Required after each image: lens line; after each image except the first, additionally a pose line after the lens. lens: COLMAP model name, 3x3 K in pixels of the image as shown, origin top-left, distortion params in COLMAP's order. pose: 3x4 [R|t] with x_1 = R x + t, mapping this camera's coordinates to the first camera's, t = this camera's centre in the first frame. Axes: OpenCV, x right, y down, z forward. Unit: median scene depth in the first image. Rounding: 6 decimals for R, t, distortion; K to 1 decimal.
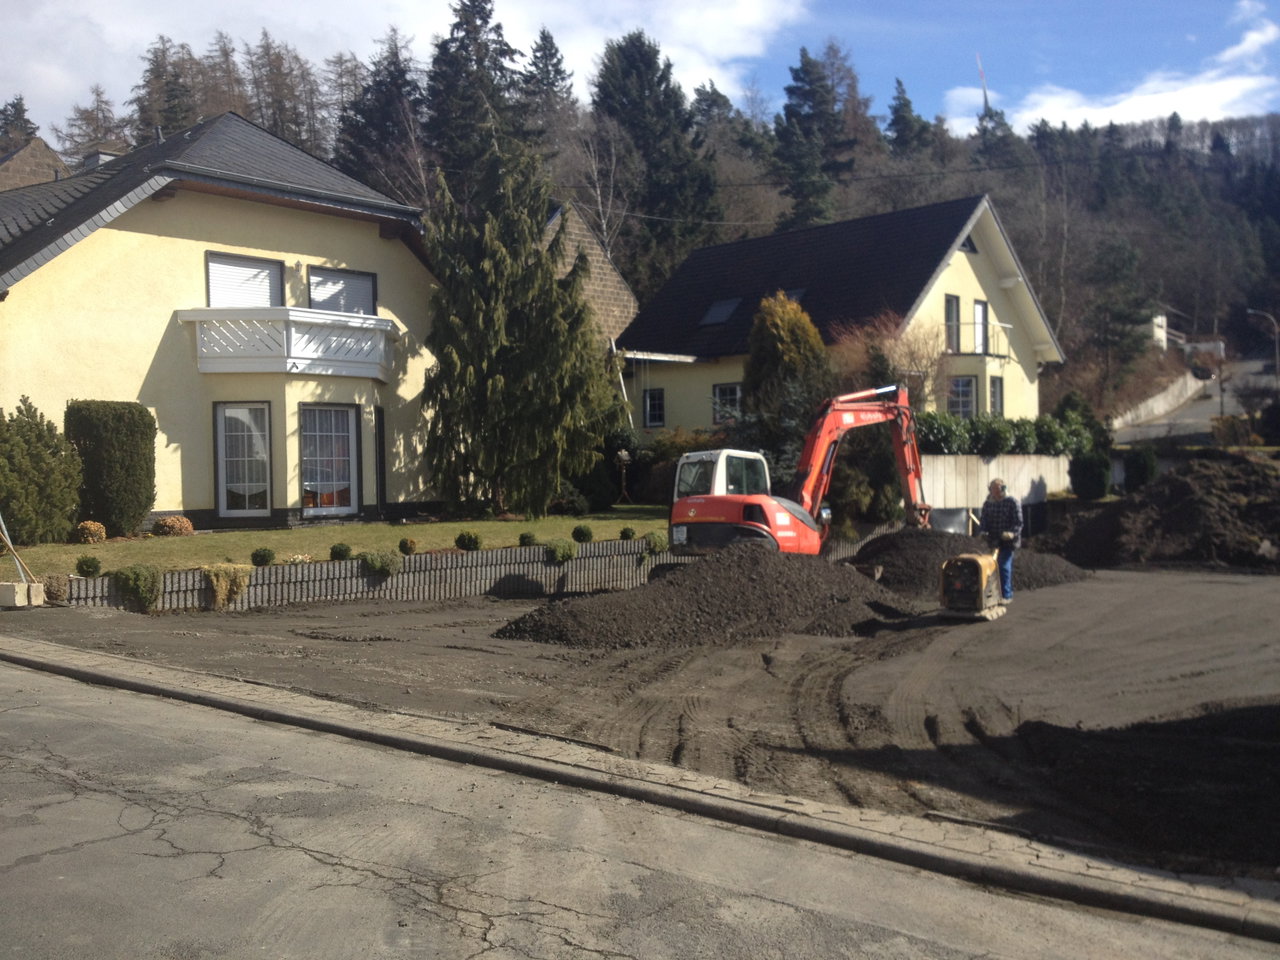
lens RADIAL K [[1233.6, 0, 637.8], [0, 1233.6, 476.3], [0, 0, 1]] dist [0.032071, 0.000000]
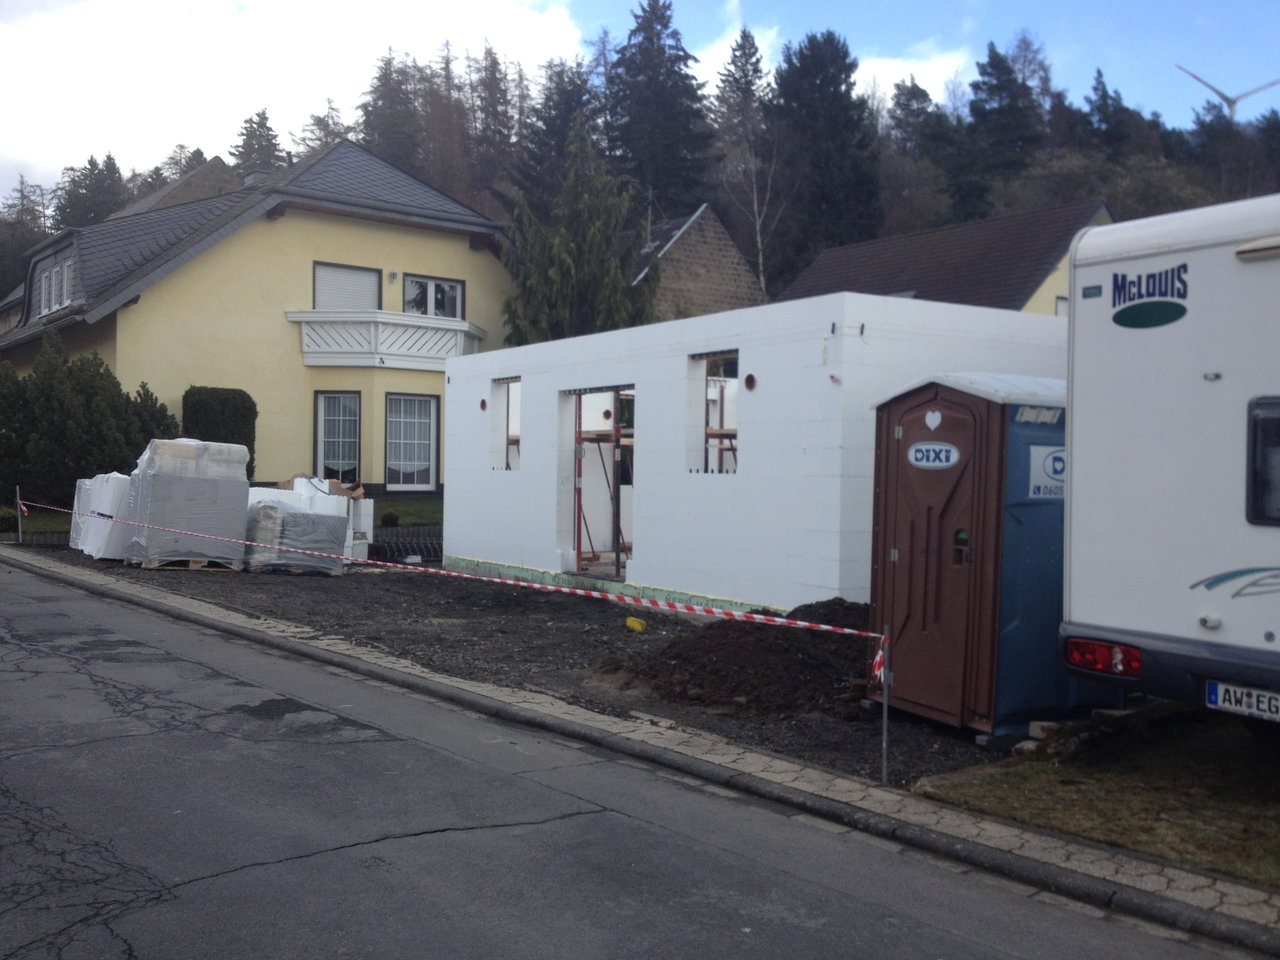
lens RADIAL K [[1233.6, 0, 639.6], [0, 1233.6, 484.8], [0, 0, 1]] dist [0.032071, 0.000000]
pose [[0.984182, 0.035882, -0.173486, 0.144105], [-0.033662, 0.999310, 0.015719, 0.000672], [0.173930, -0.009630, 0.984711, -0.086833]]
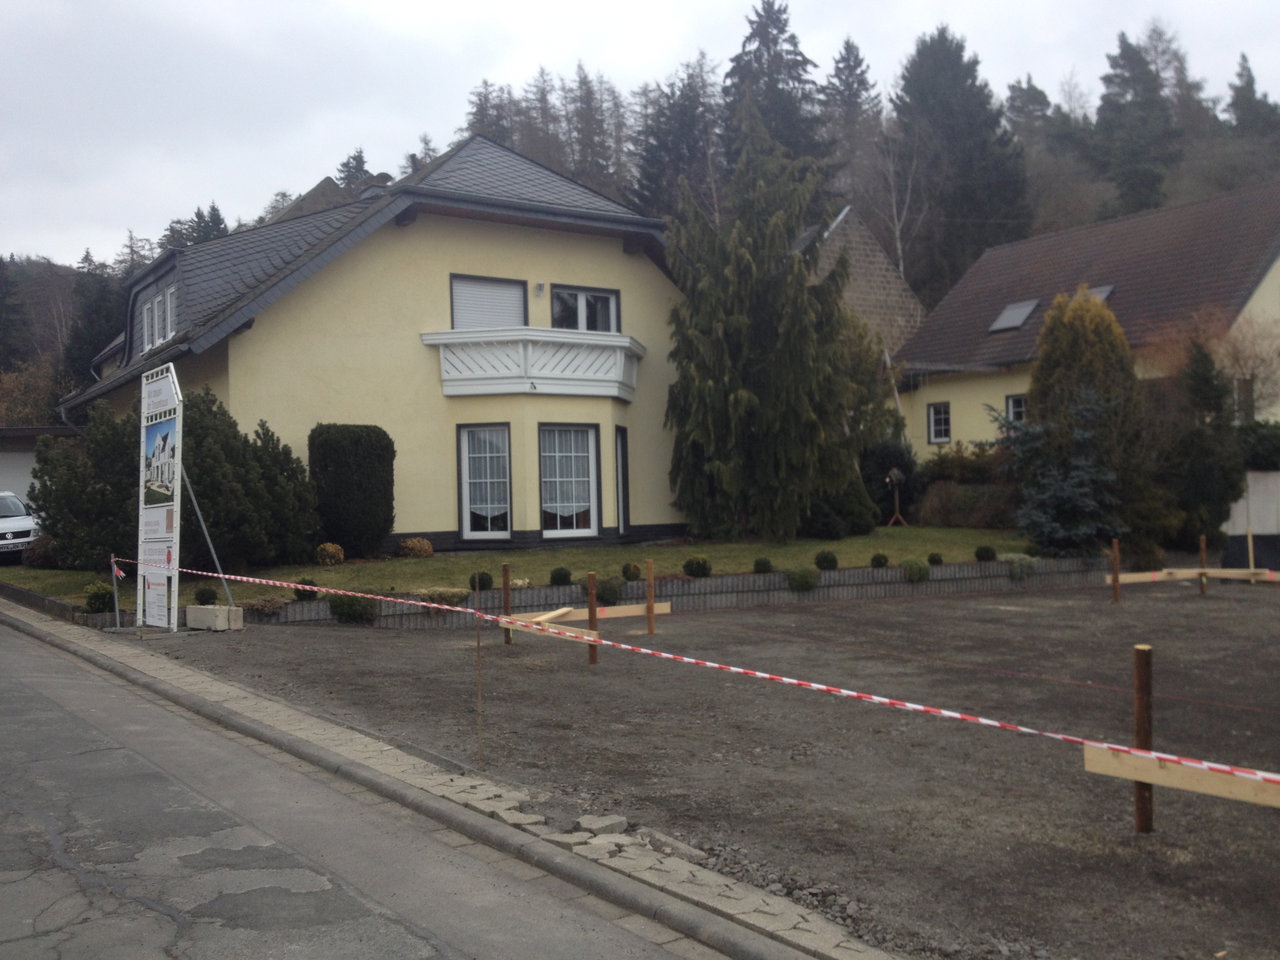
lens RADIAL K [[1233.6, 0, 649.6], [0, 1233.6, 477.7], [0, 0, 1]] dist [0.032071, 0.000000]
pose [[0.969982, -0.005574, -0.243113, 0.044808], [0.002340, 0.999905, -0.013586, -0.002027], [0.243166, 0.012609, 0.969903, 0.063371]]
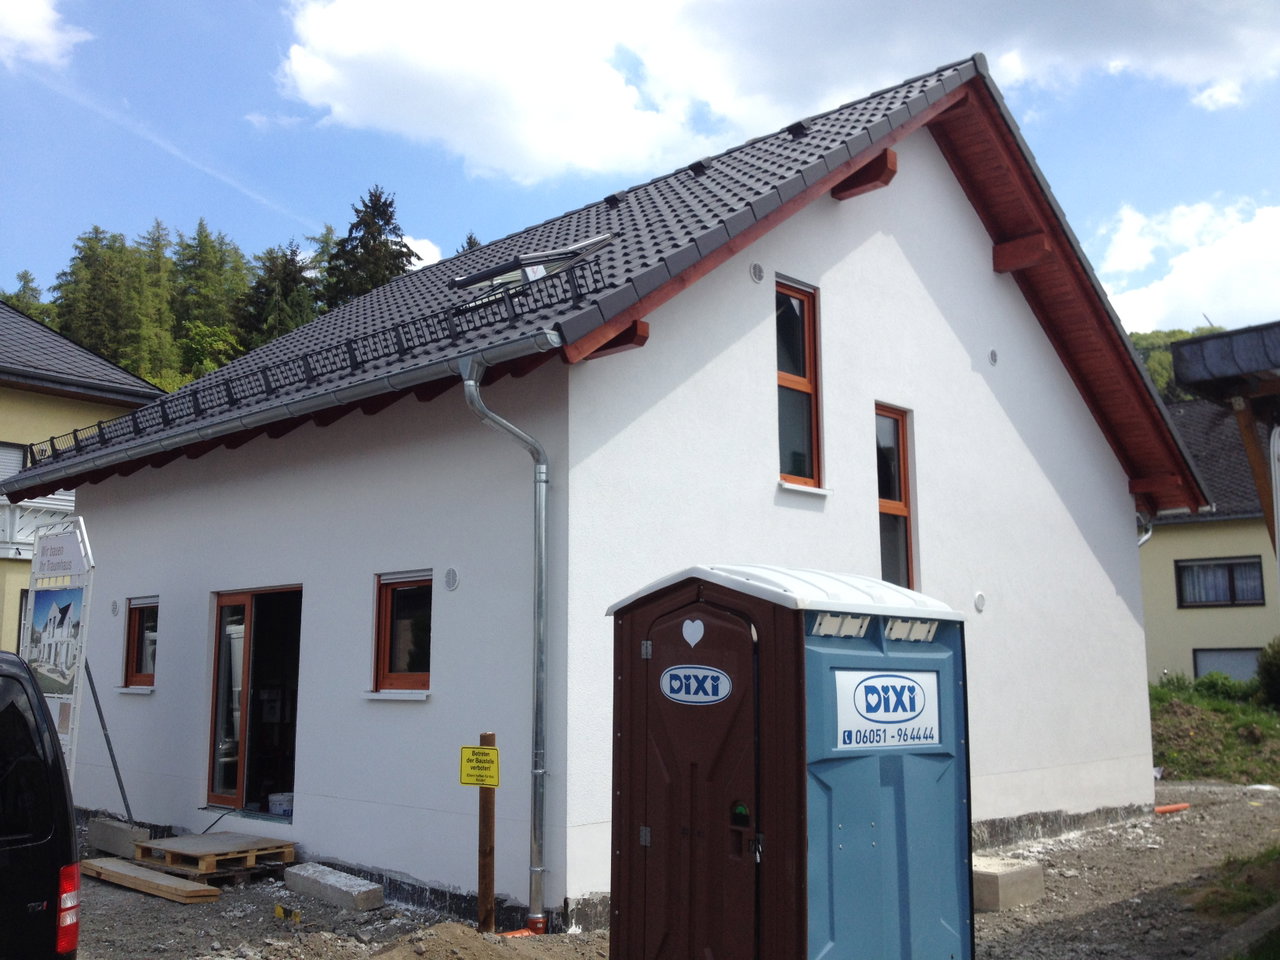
lens RADIAL K [[1233.6, 0, 632.3], [0, 1233.6, 480.7], [0, 0, 1]] dist [0.032071, 0.000000]
pose [[0.998844, 0.030771, 0.036927, 0.143076], [-0.024747, 0.987803, -0.153729, -0.005560], [-0.041207, 0.152637, 0.987423, 0.011018]]
